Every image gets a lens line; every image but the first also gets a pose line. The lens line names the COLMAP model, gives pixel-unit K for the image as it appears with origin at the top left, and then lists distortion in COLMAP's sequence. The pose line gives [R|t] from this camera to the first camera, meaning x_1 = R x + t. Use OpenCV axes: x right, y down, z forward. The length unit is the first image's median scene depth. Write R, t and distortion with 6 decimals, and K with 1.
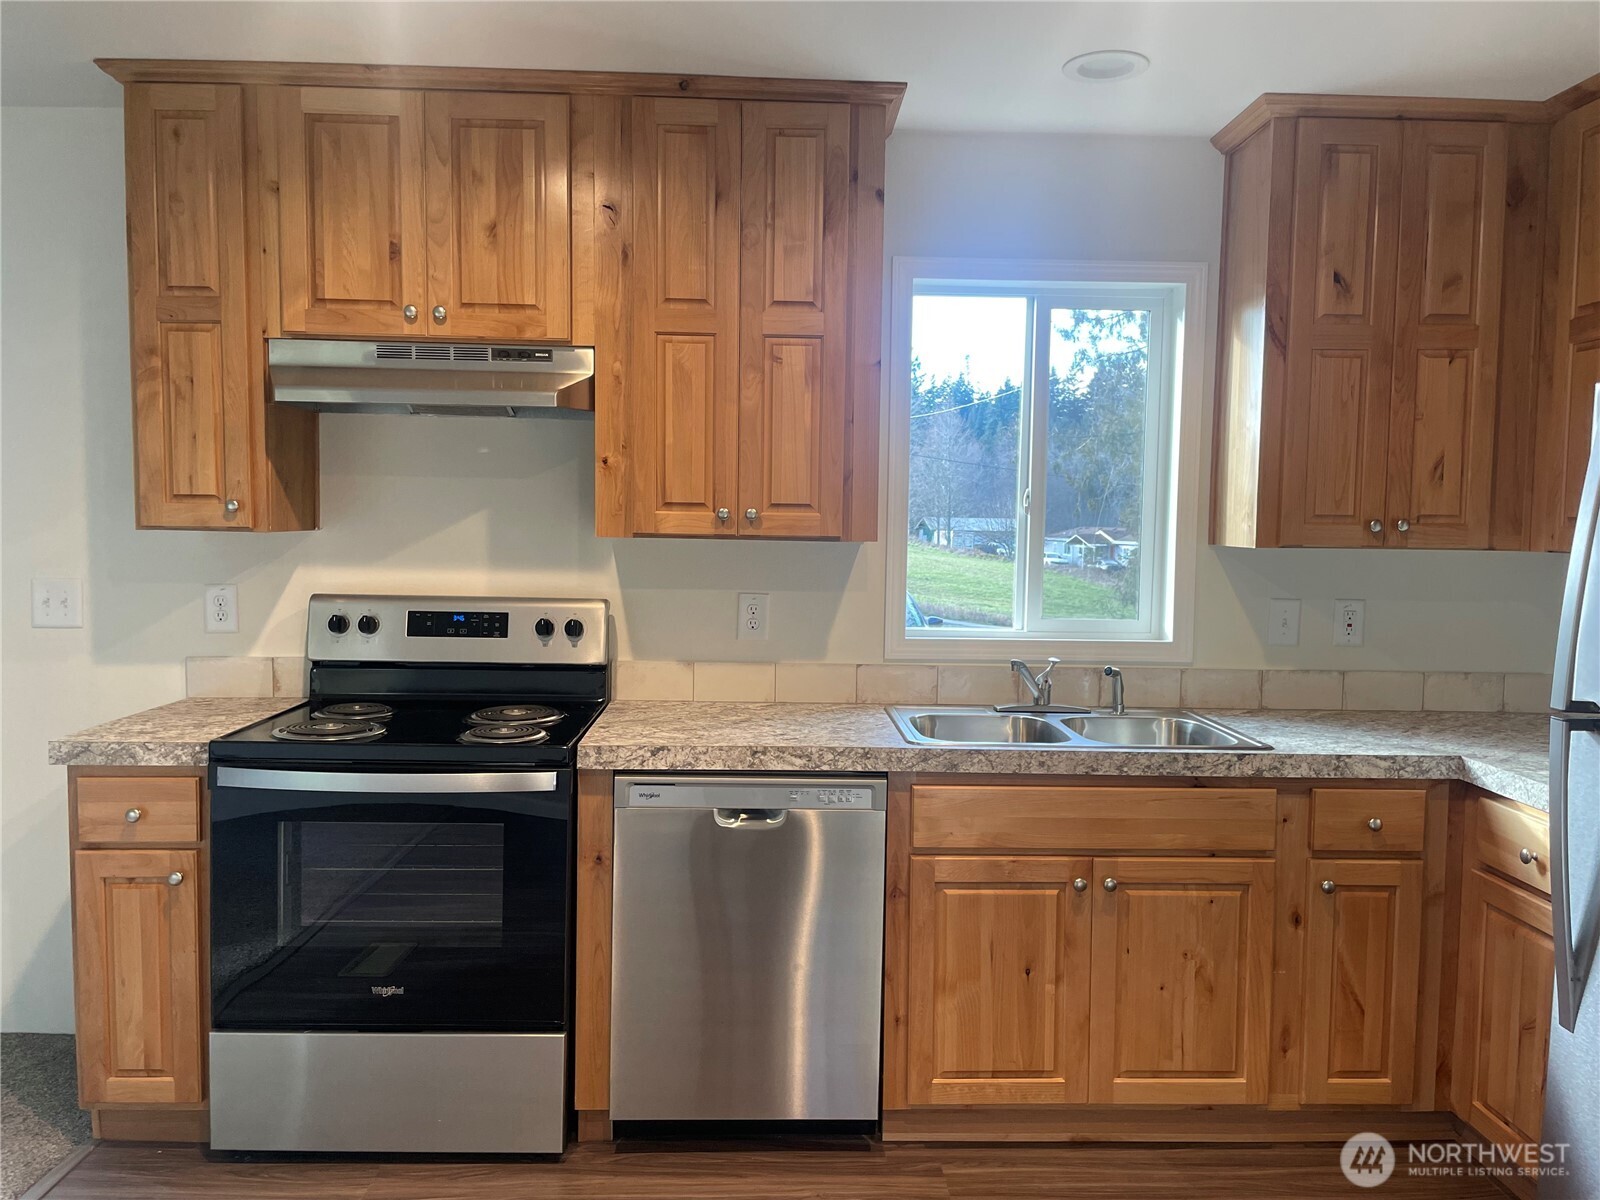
lens RADIAL K [[1219.6, 0, 802.3], [0, 1219.6, 595.1], [0, 0, 1]] dist [0.050510, -0.033348]
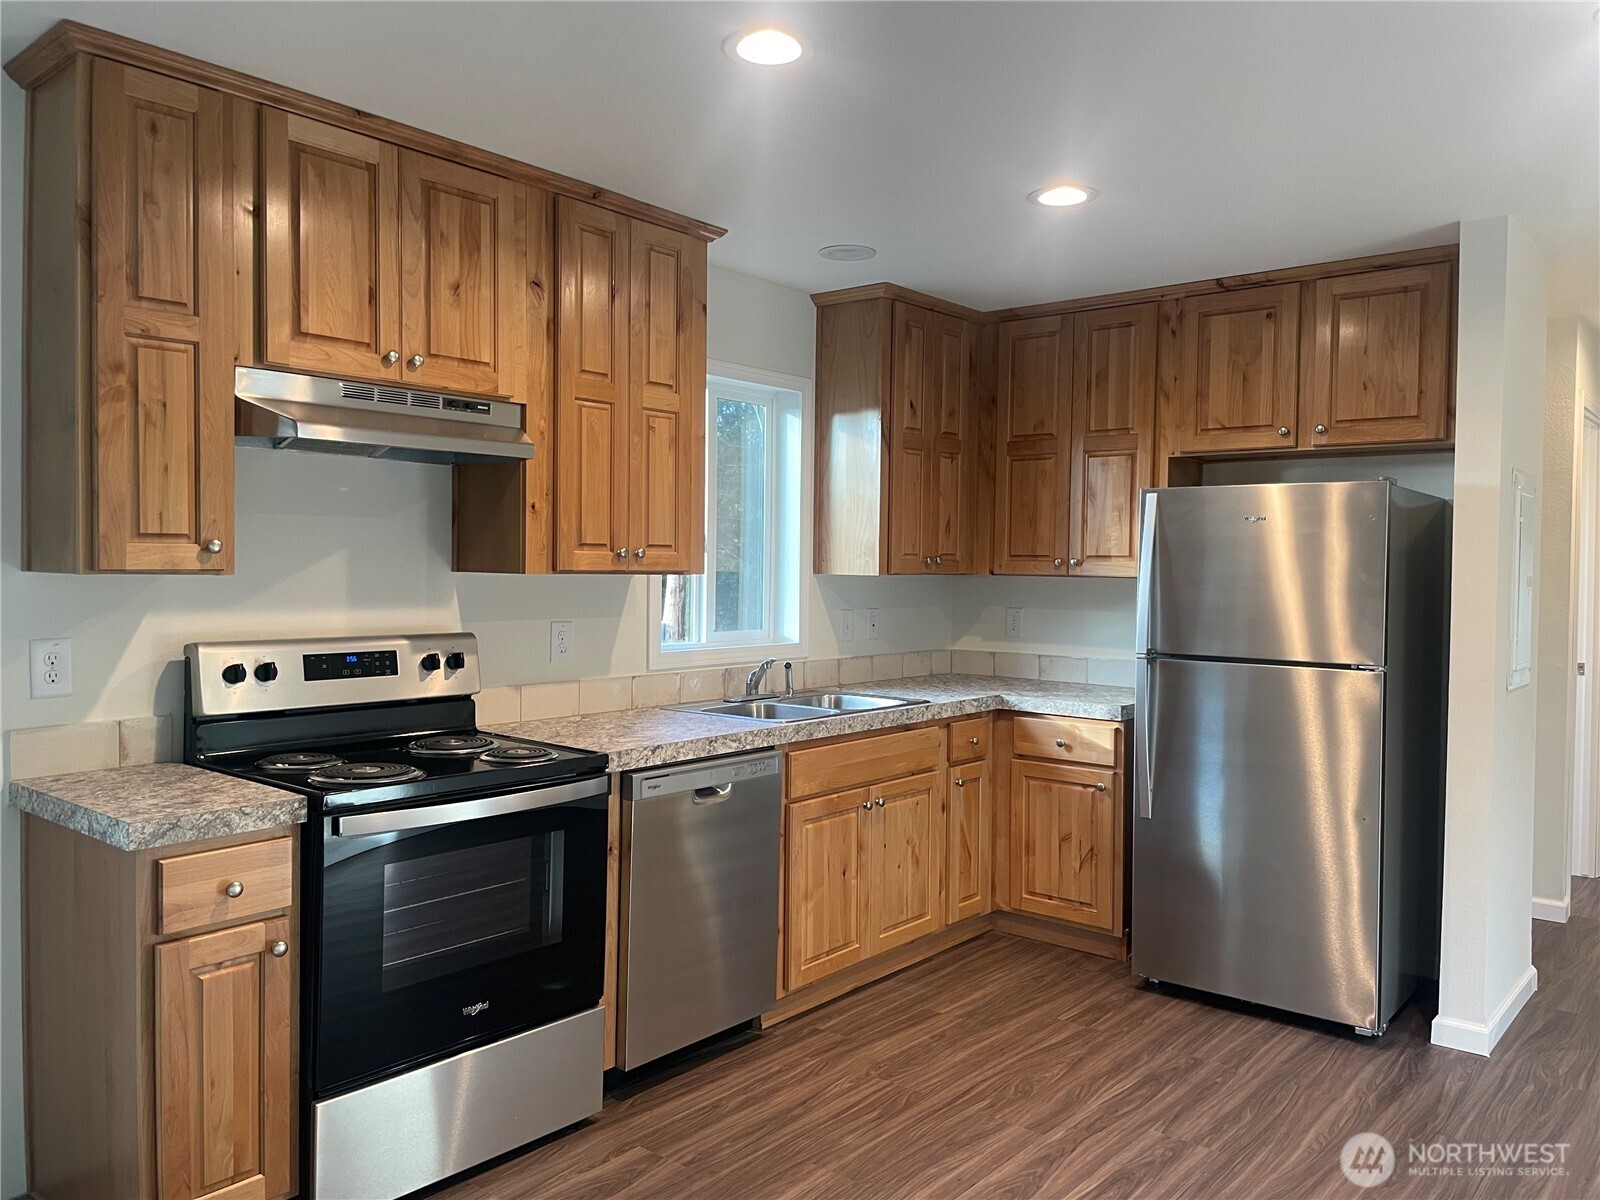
lens RADIAL K [[1219.6, 0, 806.7], [0, 1219.6, 587.2], [0, 0, 1]] dist [0.050510, -0.033348]
pose [[0.662074, -0.023392, 0.749073, -0.856770], [0.047395, 0.998819, -0.010700, -0.012026], [-0.747938, 0.042586, 0.662401, 0.073376]]
